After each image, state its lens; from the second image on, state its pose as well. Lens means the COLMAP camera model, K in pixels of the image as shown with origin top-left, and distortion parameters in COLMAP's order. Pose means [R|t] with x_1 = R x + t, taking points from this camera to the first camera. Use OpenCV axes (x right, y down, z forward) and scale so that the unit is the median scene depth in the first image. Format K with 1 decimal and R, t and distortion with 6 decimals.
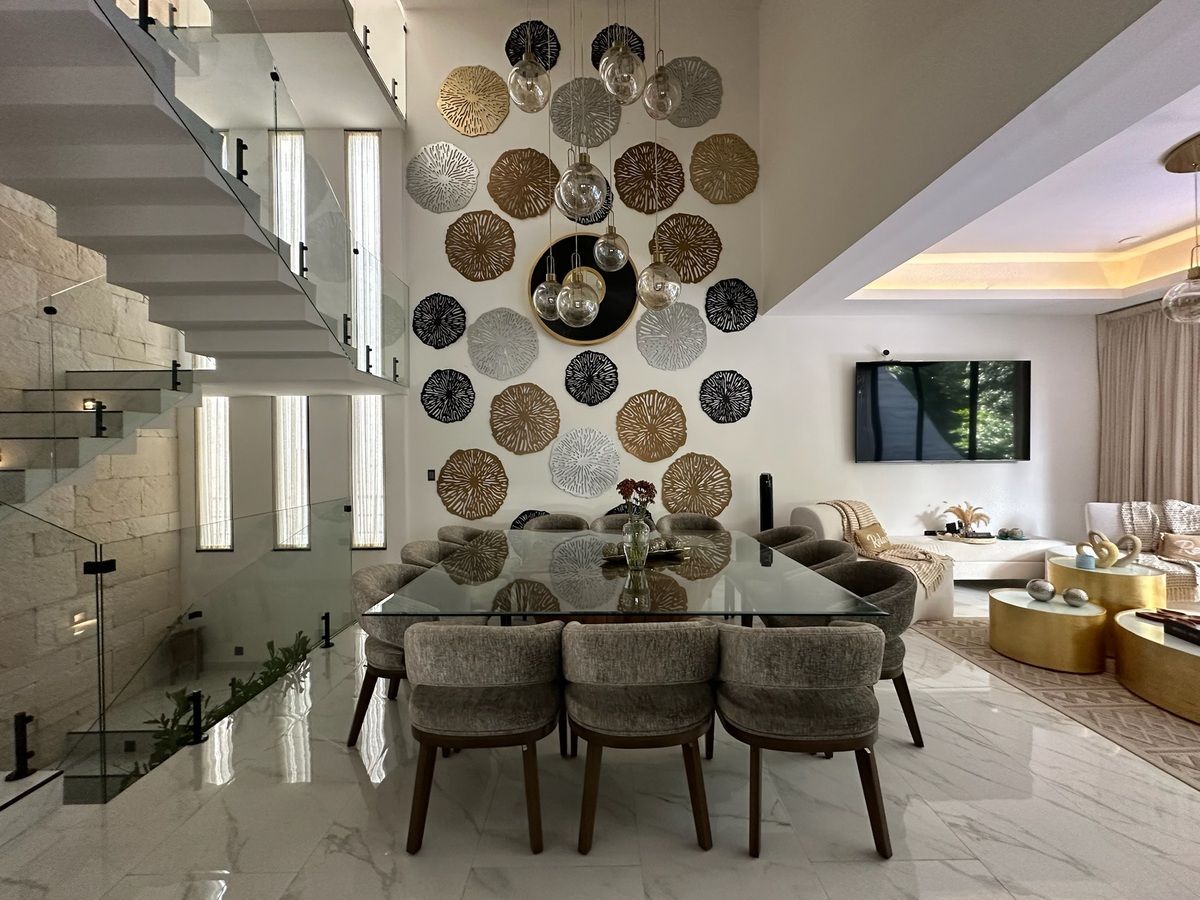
lens RADIAL K [[479.5, 0, 600.3], [0, 479.5, 449.7], [0, 0, 1]] dist [-0.003740, 0.001082]
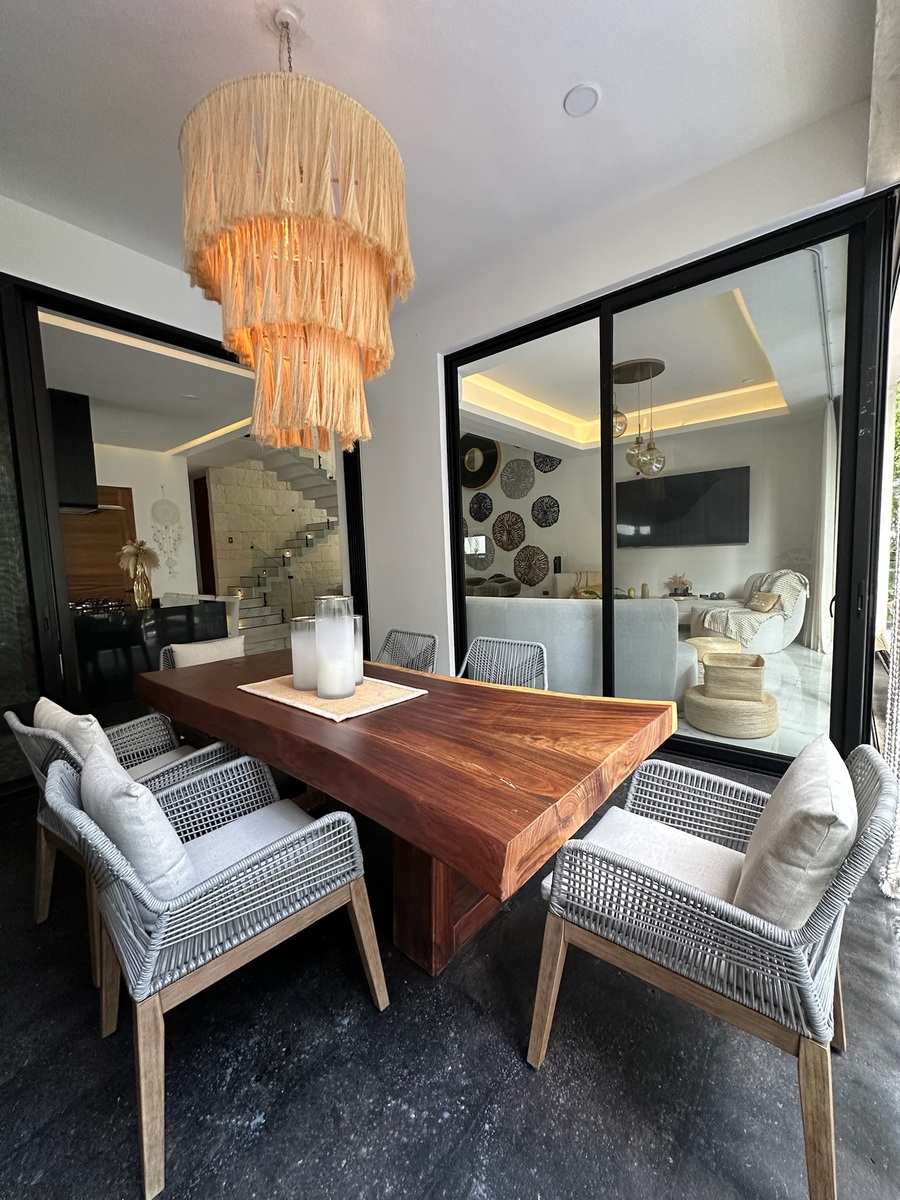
lens RADIAL K [[479.5, 0, 453.5], [0, 479.5, 598.9], [0, 0, 1]] dist [-0.003740, 0.001082]
pose [[0.767900, 0.038901, -0.639387, 1.122869], [0.029823, 0.994901, 0.096348, 0.024738], [0.639875, -0.093054, 0.762824, -0.544838]]
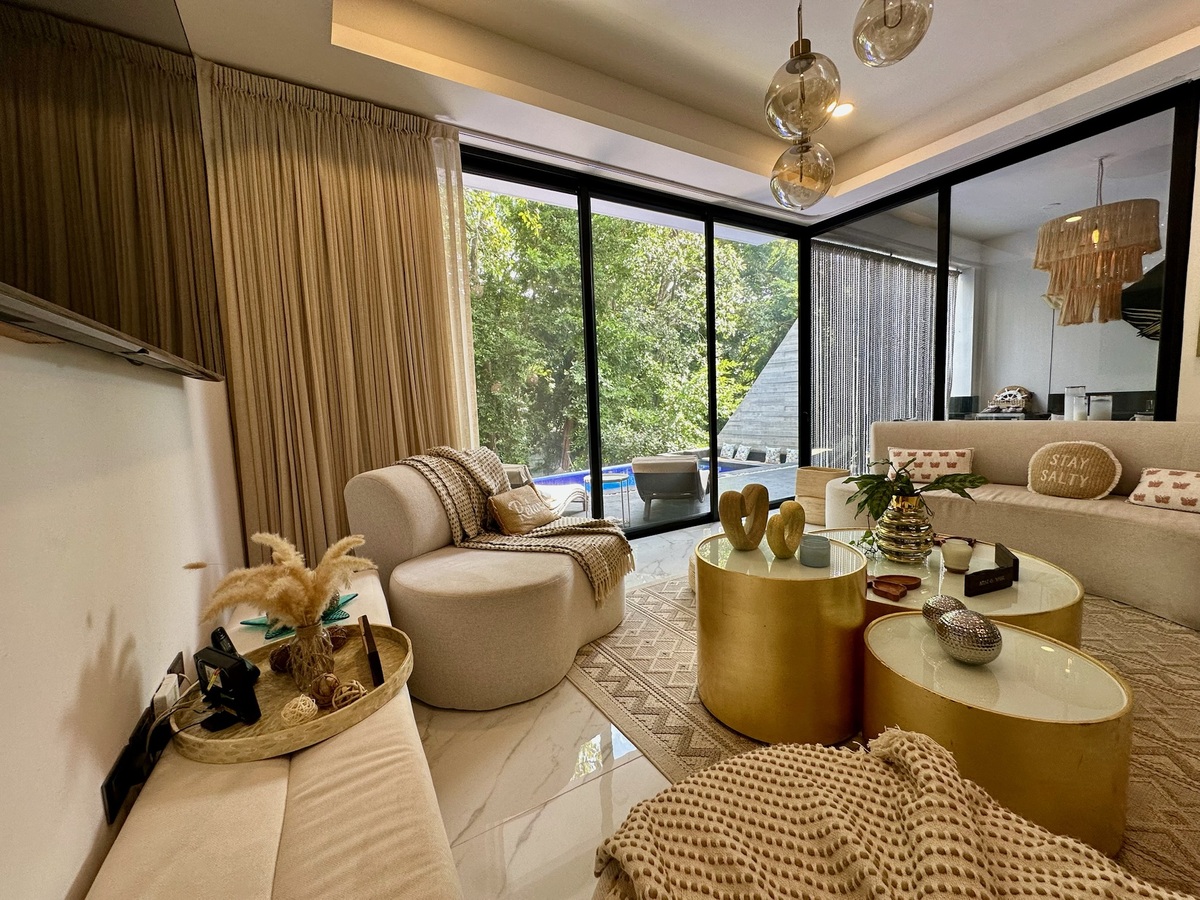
lens RADIAL K [[479.5, 0, 600.1], [0, 479.5, 449.2], [0, 0, 1]] dist [-0.003740, 0.001082]
pose [[-0.505535, -0.057438, 0.860892, 0.471184], [0.042521, 0.994911, 0.091349, 0.051137], [-0.861758, 0.082786, -0.500520, 0.942408]]
